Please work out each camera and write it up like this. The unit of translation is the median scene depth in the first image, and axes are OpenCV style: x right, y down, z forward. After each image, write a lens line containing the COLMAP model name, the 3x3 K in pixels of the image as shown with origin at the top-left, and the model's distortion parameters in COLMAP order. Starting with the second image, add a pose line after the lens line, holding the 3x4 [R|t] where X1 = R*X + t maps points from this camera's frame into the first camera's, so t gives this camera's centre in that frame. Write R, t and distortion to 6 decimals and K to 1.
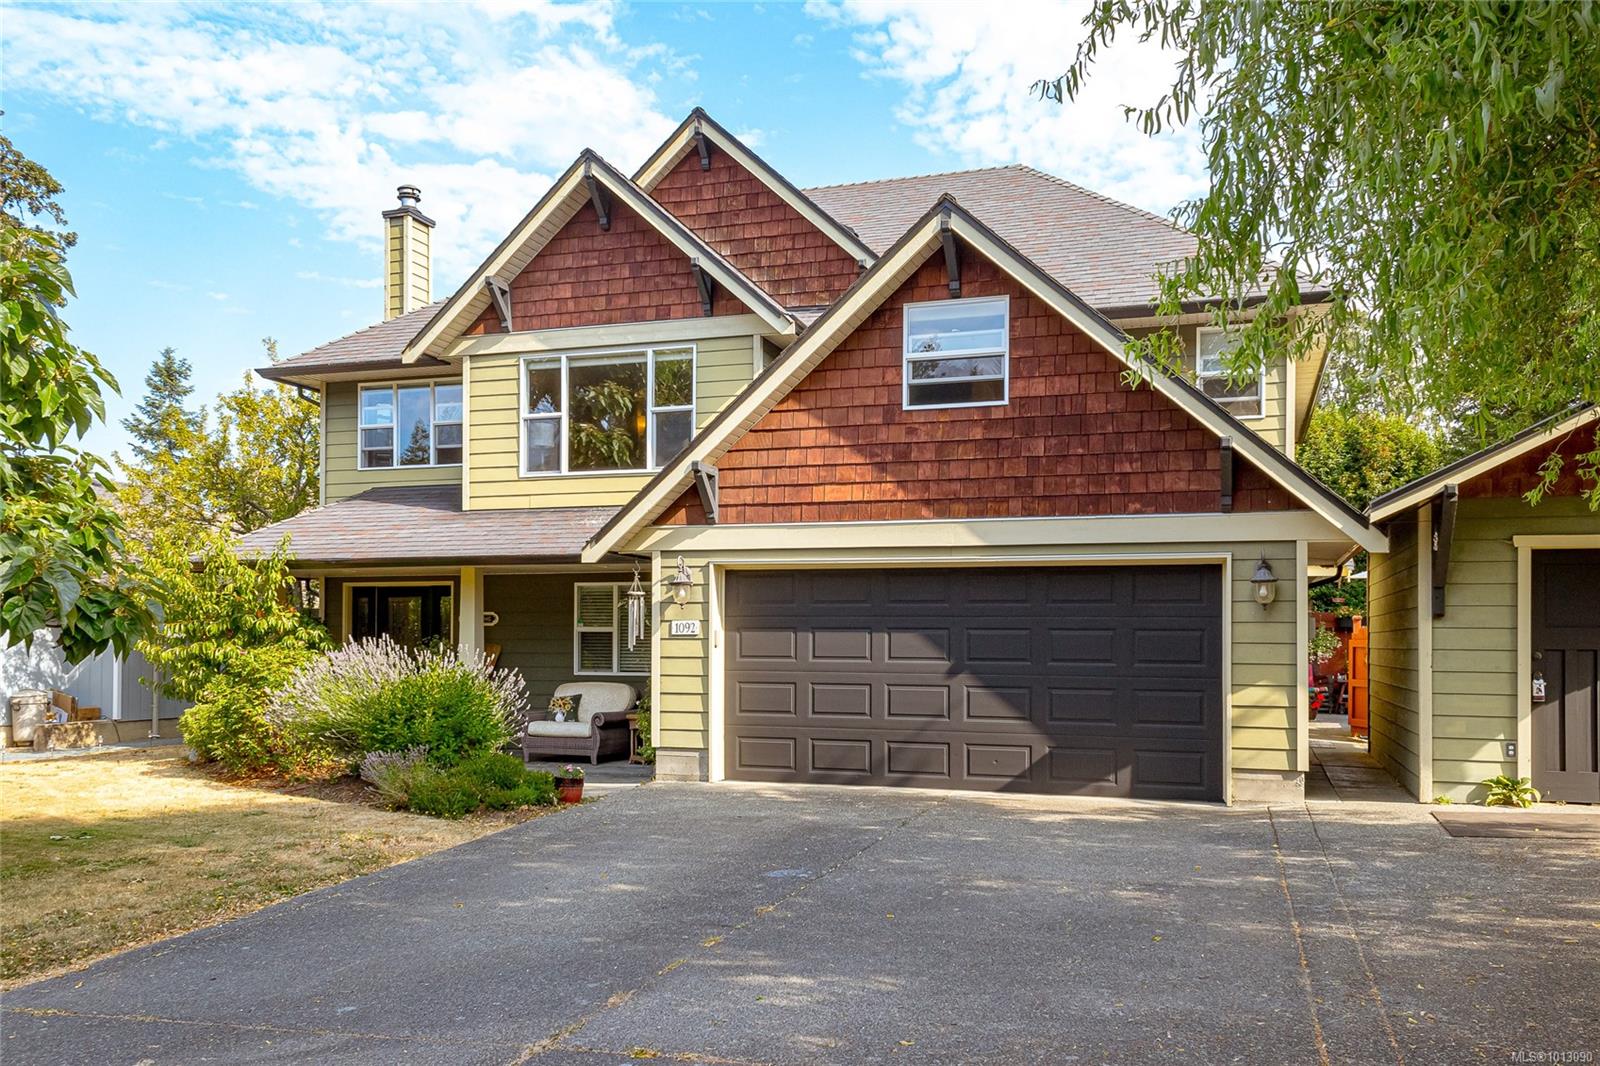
lens RADIAL K [[1382.1, 0, 811.8], [0, 1382.1, 594.5], [0, 0, 1]] dist [0.020297, 0.015944]
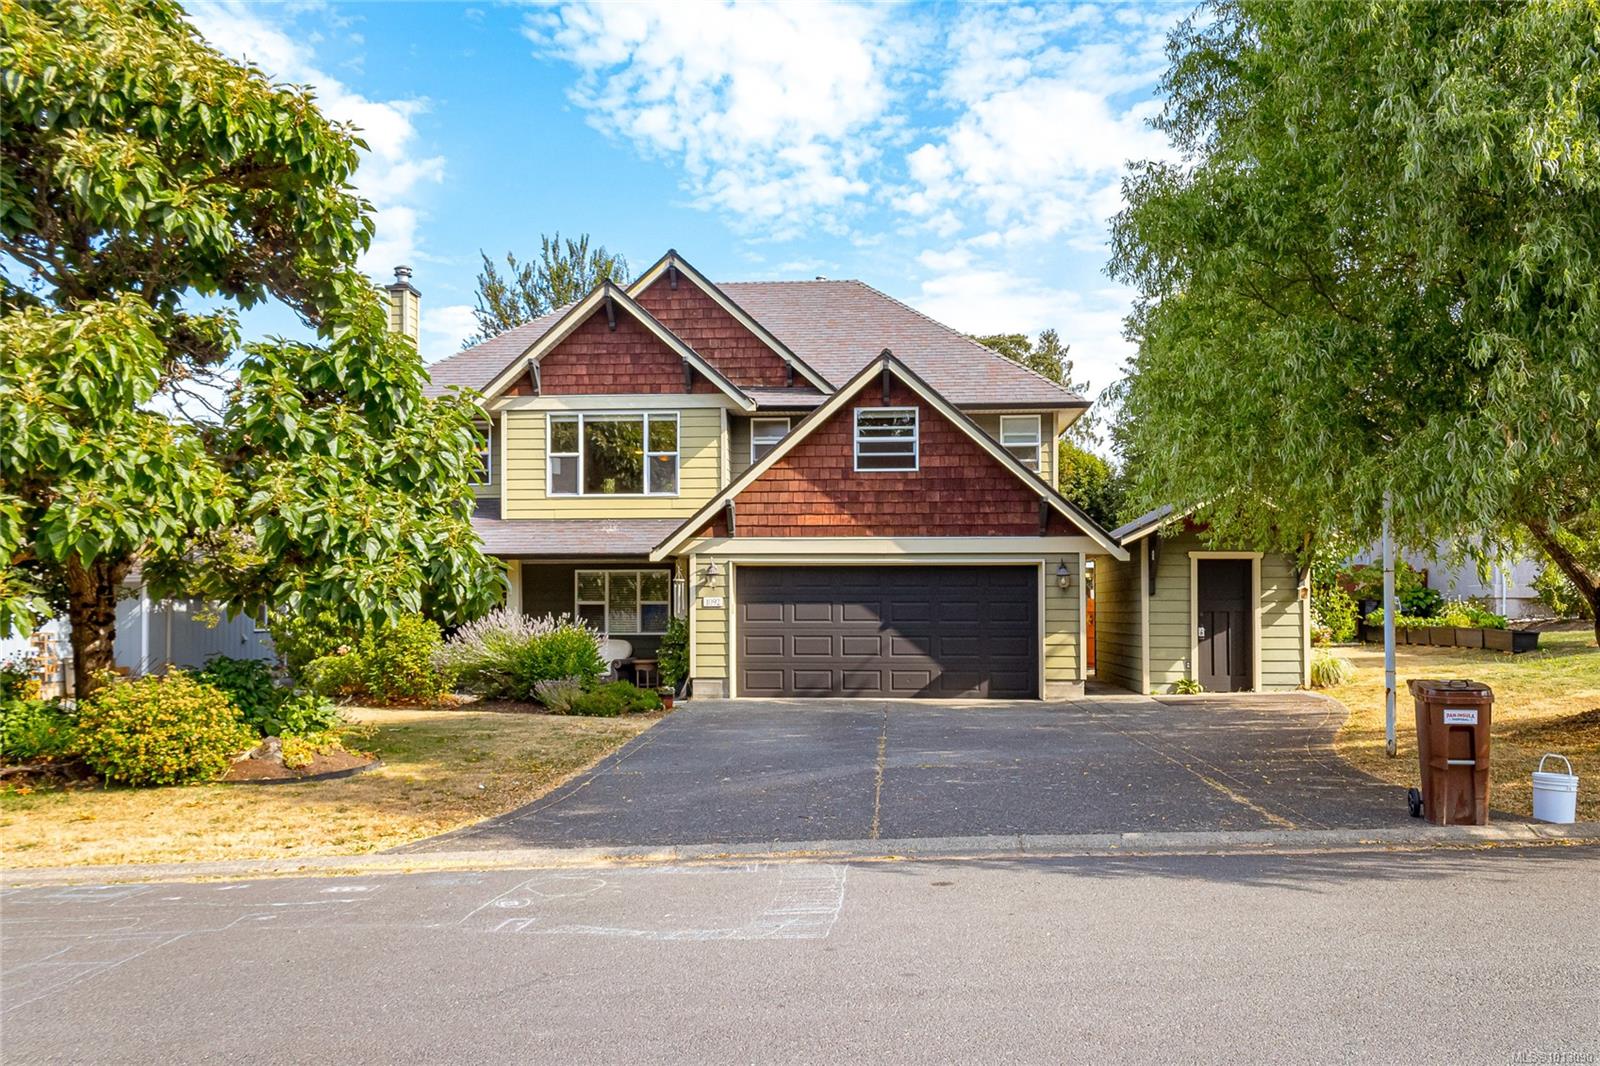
lens RADIAL K [[1382.1, 0, 801.4], [0, 1382.1, 531.2], [0, 0, 1]] dist [0.020297, 0.015944]
pose [[0.969089, 0.006771, 0.246619, -0.385203], [-0.001697, 0.999783, -0.020784, -0.024508], [-0.246707, 0.019723, 0.968889, -0.569080]]
